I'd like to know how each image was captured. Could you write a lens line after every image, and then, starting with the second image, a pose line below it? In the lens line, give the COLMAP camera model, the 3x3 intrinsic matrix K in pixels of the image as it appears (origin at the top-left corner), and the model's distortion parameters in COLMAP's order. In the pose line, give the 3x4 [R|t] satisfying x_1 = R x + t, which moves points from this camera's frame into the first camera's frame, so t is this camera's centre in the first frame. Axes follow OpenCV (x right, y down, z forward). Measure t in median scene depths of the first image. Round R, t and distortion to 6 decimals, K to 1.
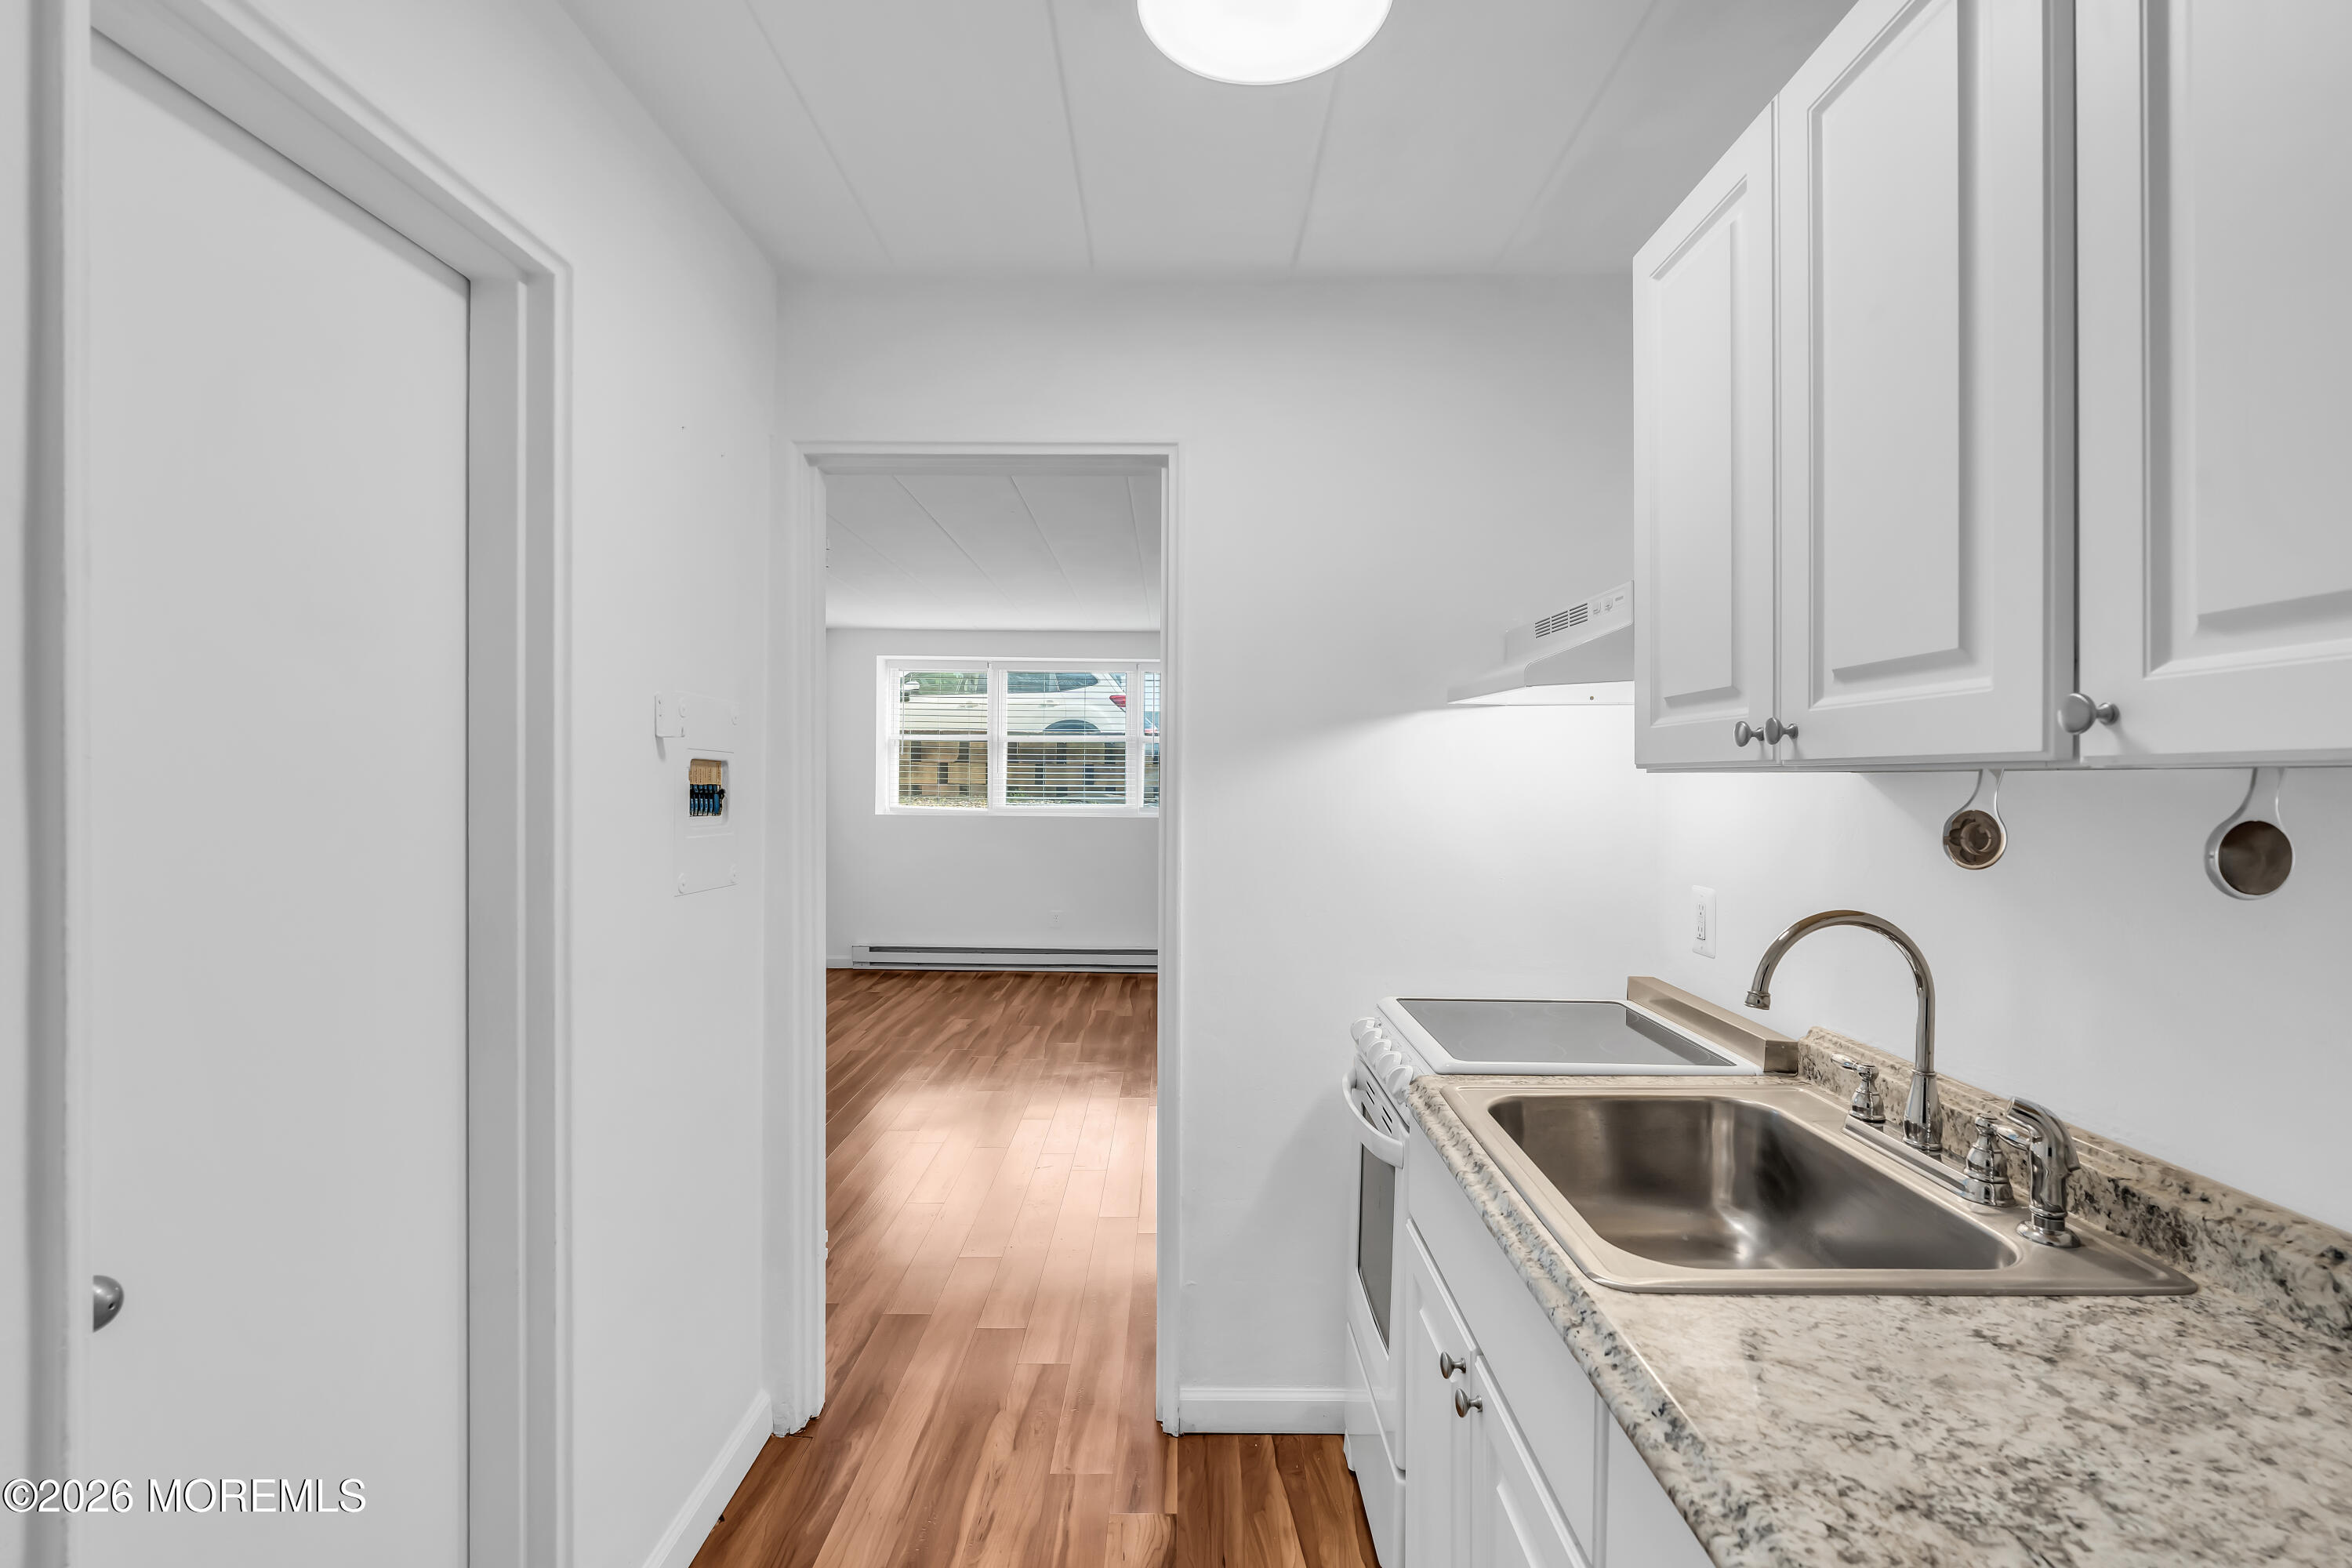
lens RADIAL K [[1061.4, 0, 1170.2], [0, 1061.4, 782.6], [0, 0, 1]] dist [-0.010373, 0.004528]
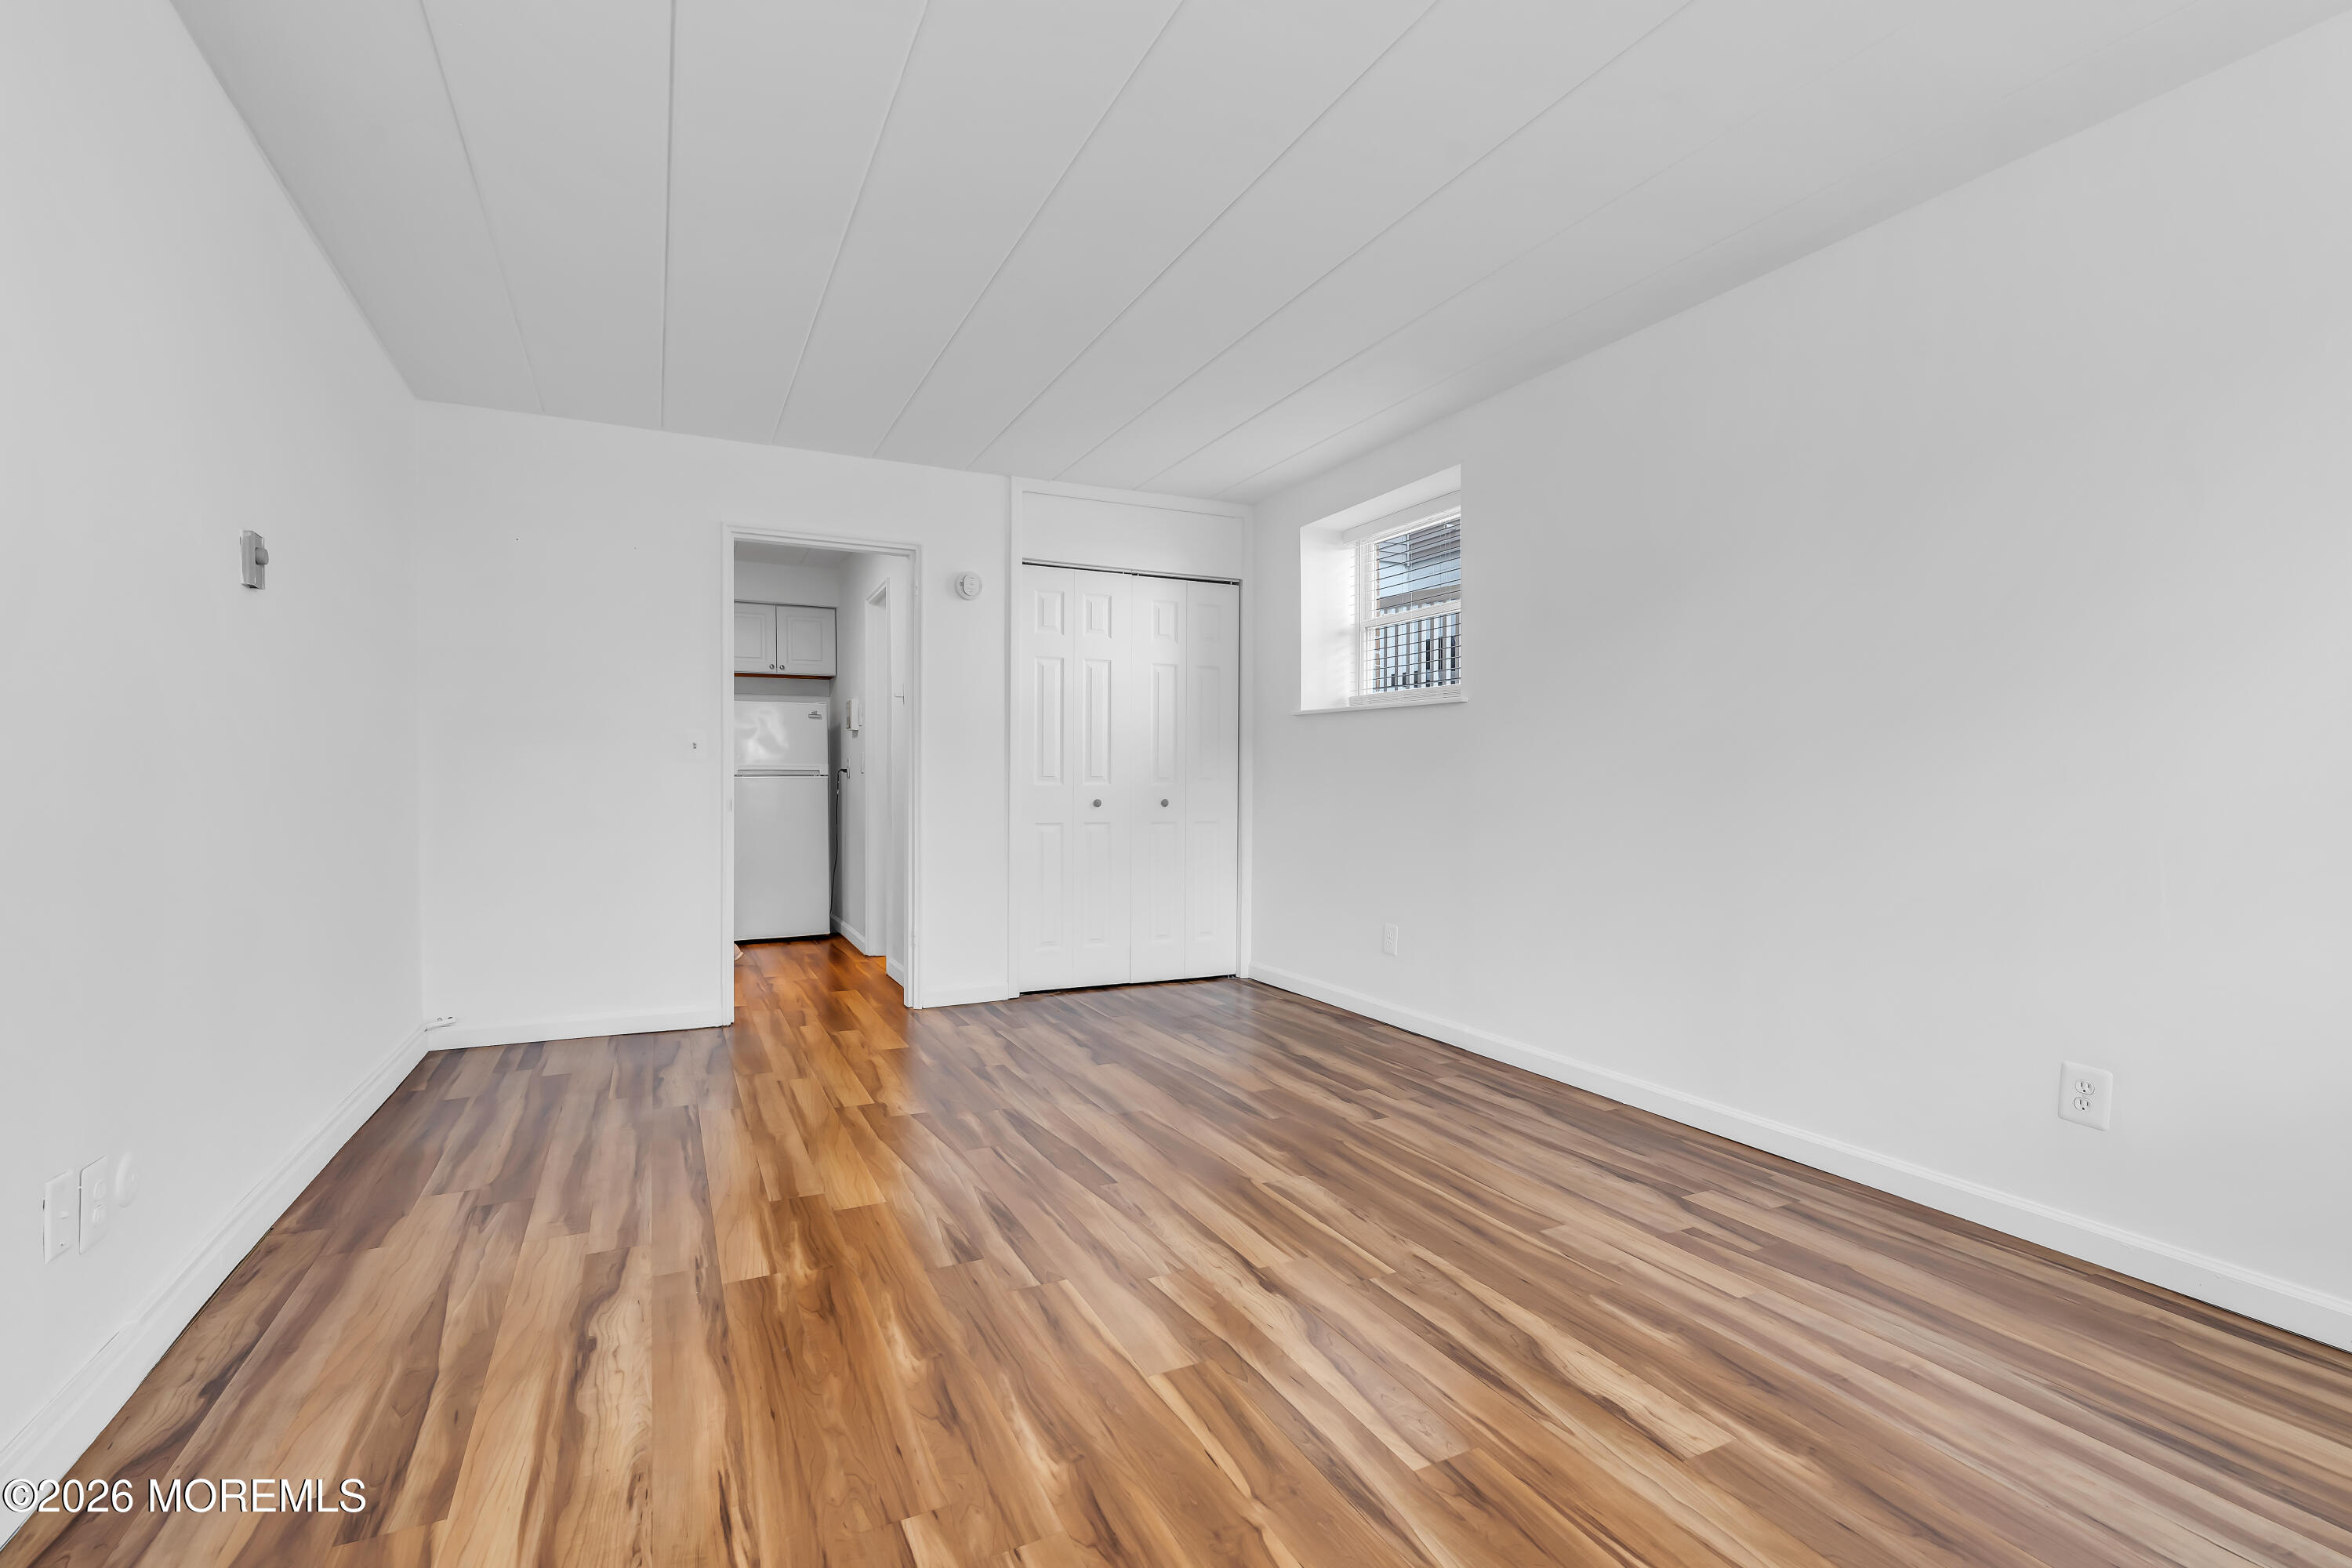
lens RADIAL K [[1061.4, 0, 1177.8], [0, 1061.4, 785.5], [0, 0, 1]] dist [-0.010373, 0.004528]
pose [[-0.894528, -0.008415, -0.446933, 0.170261], [-0.009665, 0.999953, 0.000517, 0.183364], [0.446908, 0.004782, -0.894567, 3.936774]]
